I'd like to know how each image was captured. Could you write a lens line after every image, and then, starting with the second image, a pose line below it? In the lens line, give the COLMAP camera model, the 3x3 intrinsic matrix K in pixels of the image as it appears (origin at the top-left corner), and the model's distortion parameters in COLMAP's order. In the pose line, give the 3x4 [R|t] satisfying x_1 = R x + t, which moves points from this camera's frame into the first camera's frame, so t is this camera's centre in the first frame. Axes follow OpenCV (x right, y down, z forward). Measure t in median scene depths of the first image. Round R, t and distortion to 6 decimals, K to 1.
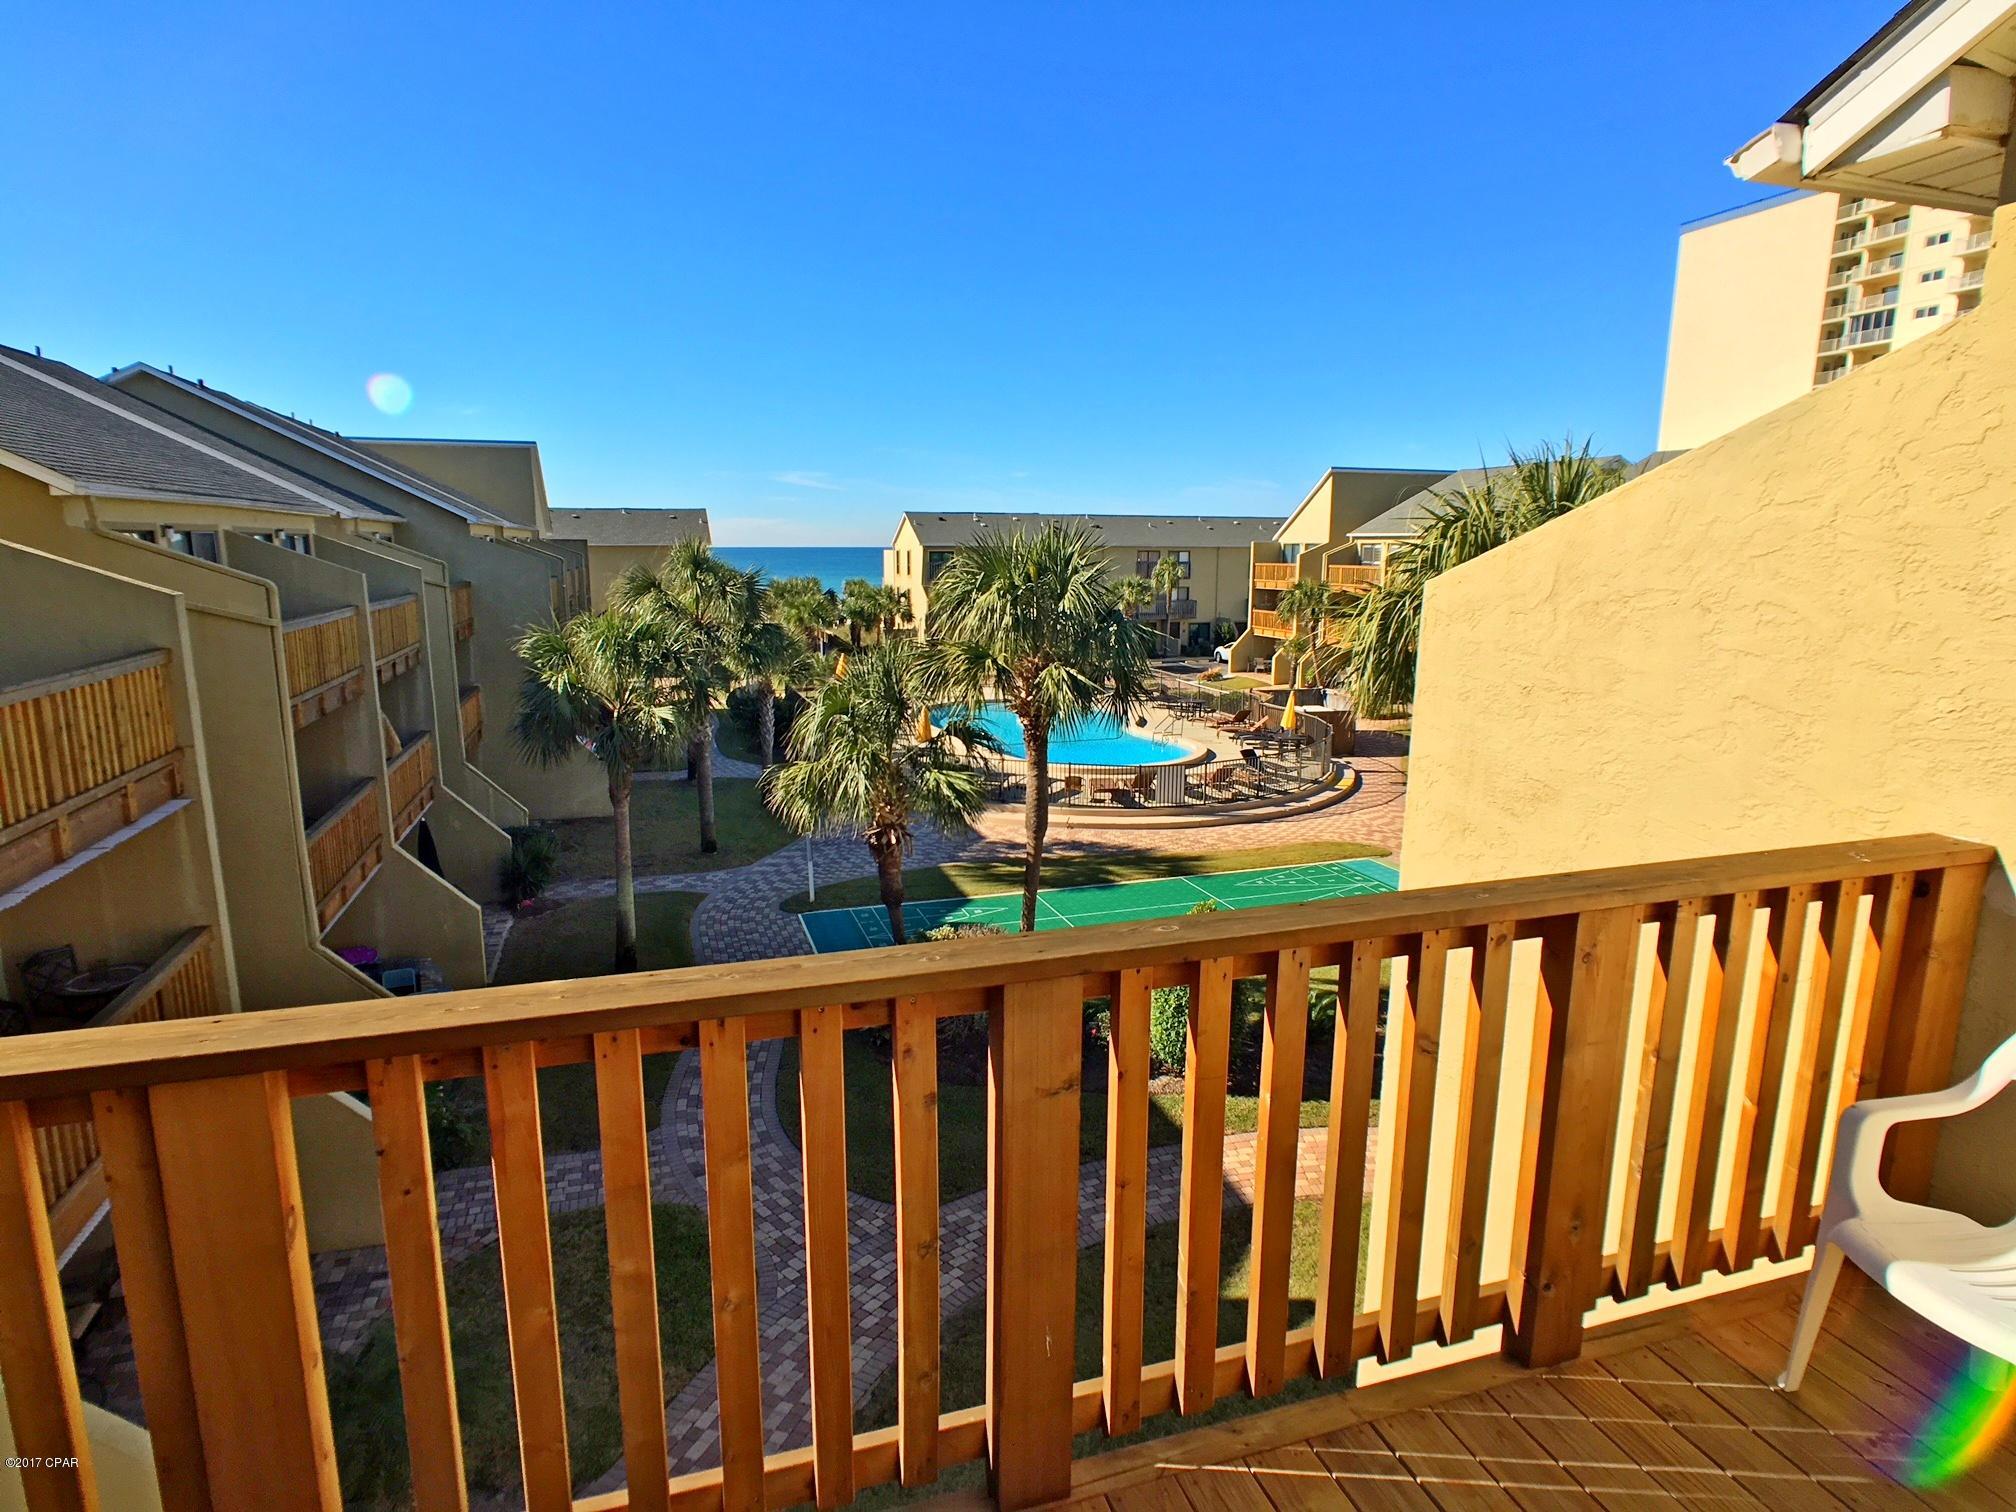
lens RADIAL K [[1113.1, 0, 1007.0], [0, 1113.1, 756.2], [0, 0, 1]] dist [-0.007627, 0.001179]
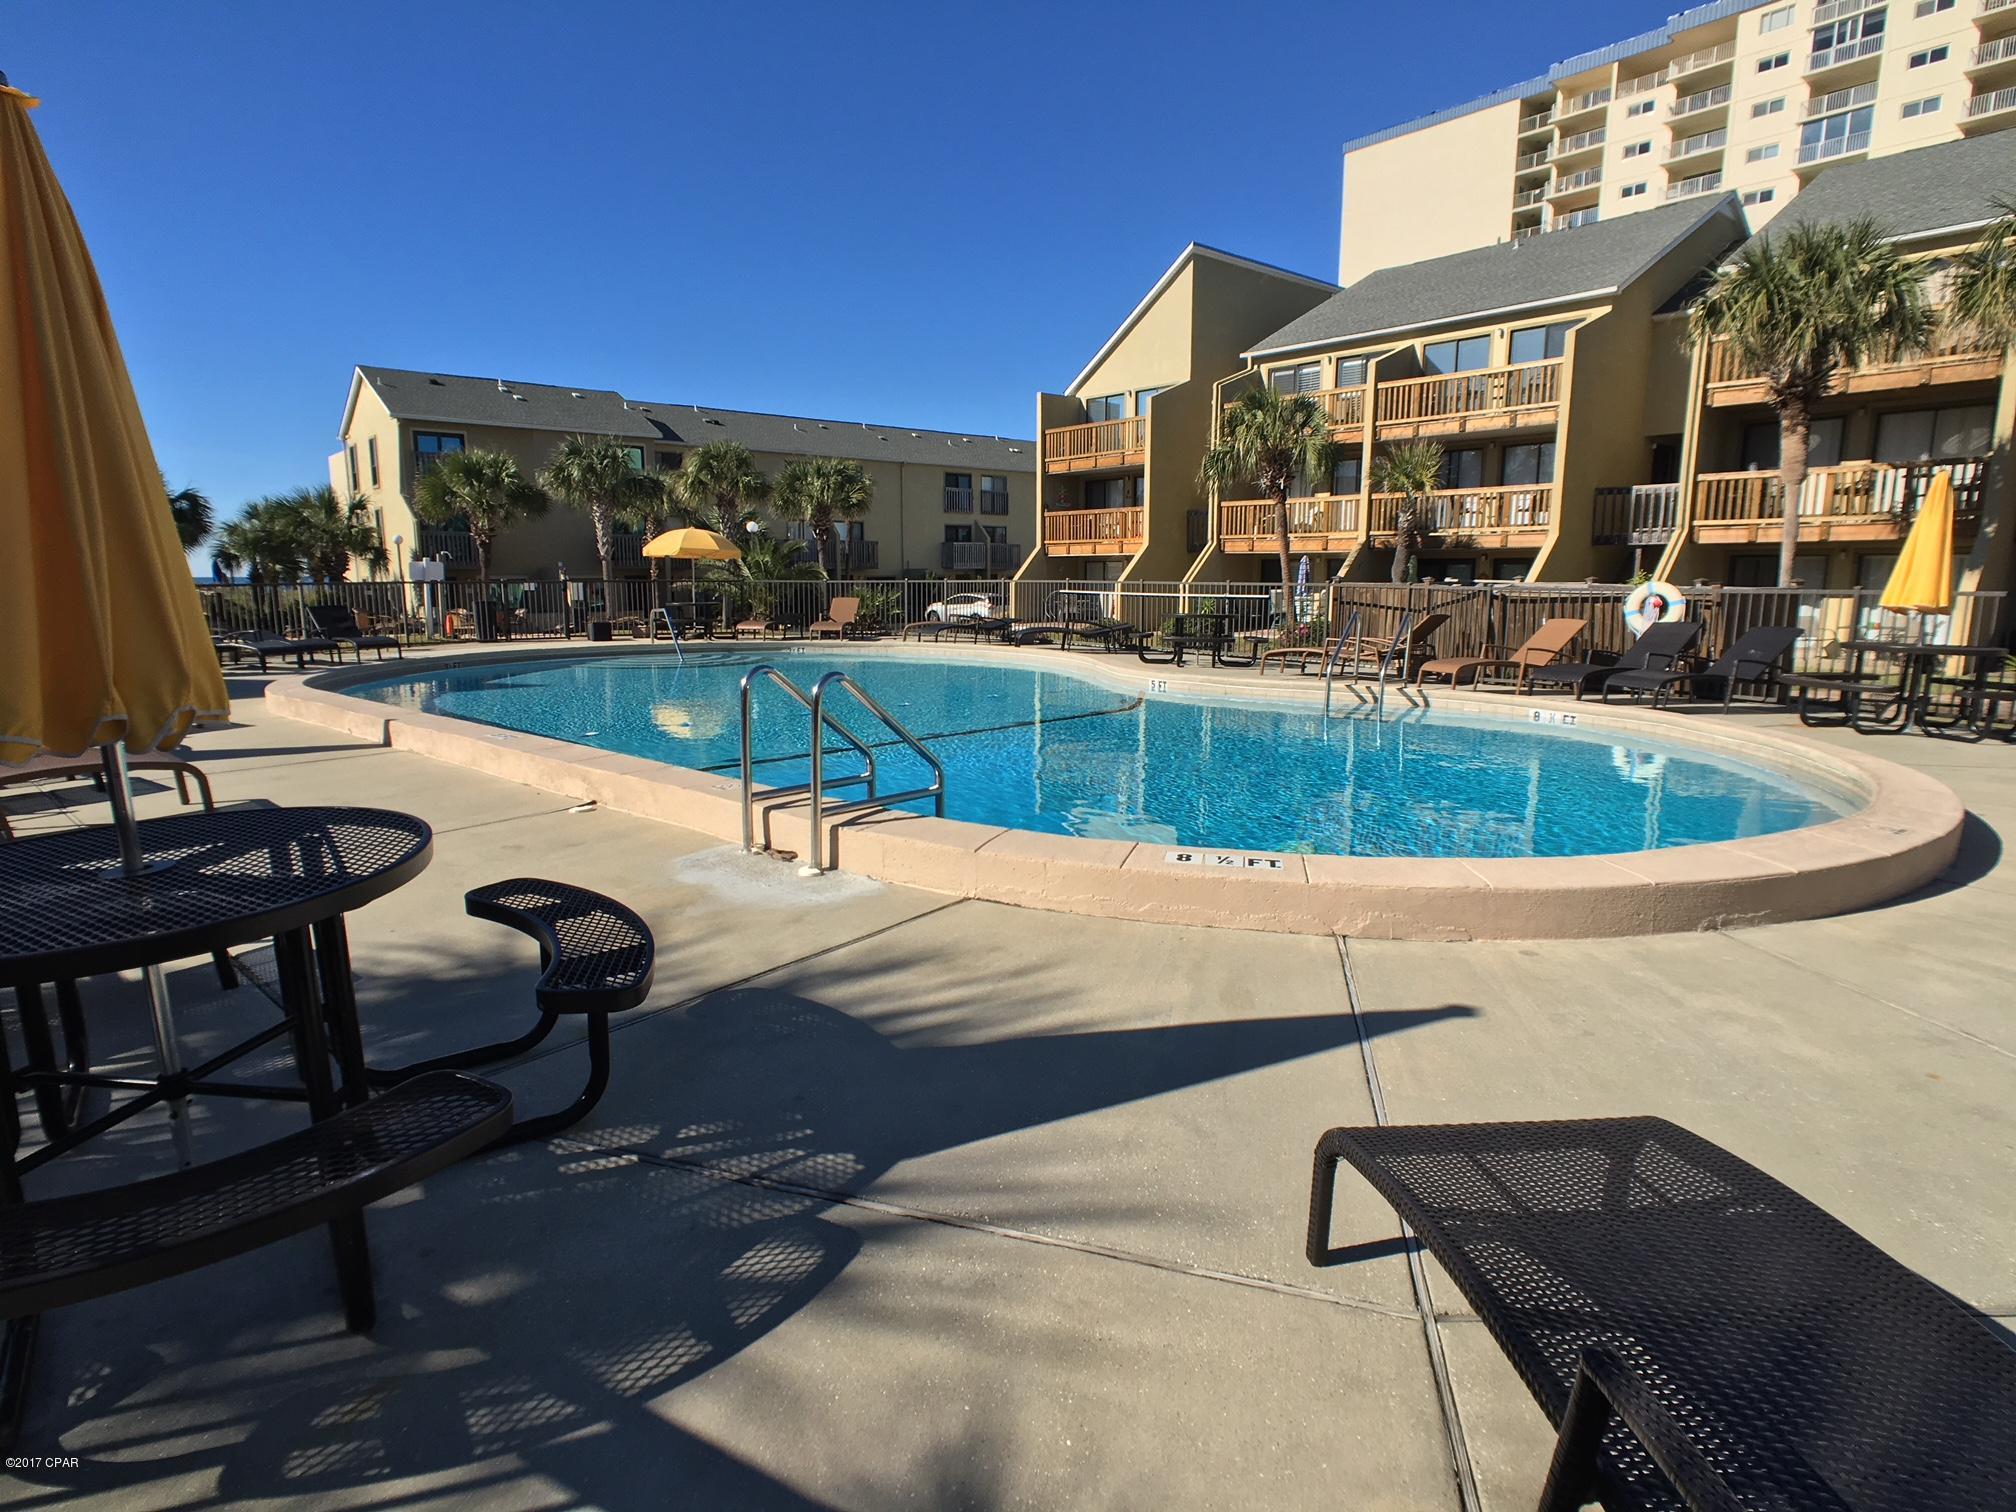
lens RADIAL K [[1113.1, 0, 1009.0], [0, 1113.1, 755.8], [0, 0, 1]] dist [-0.007627, 0.001179]
pose [[0.924678, -0.069900, 0.374279, -0.015966], [0.077338, 0.996993, -0.004869, -0.005401], [-0.372813, 0.033449, 0.927303, 0.408444]]
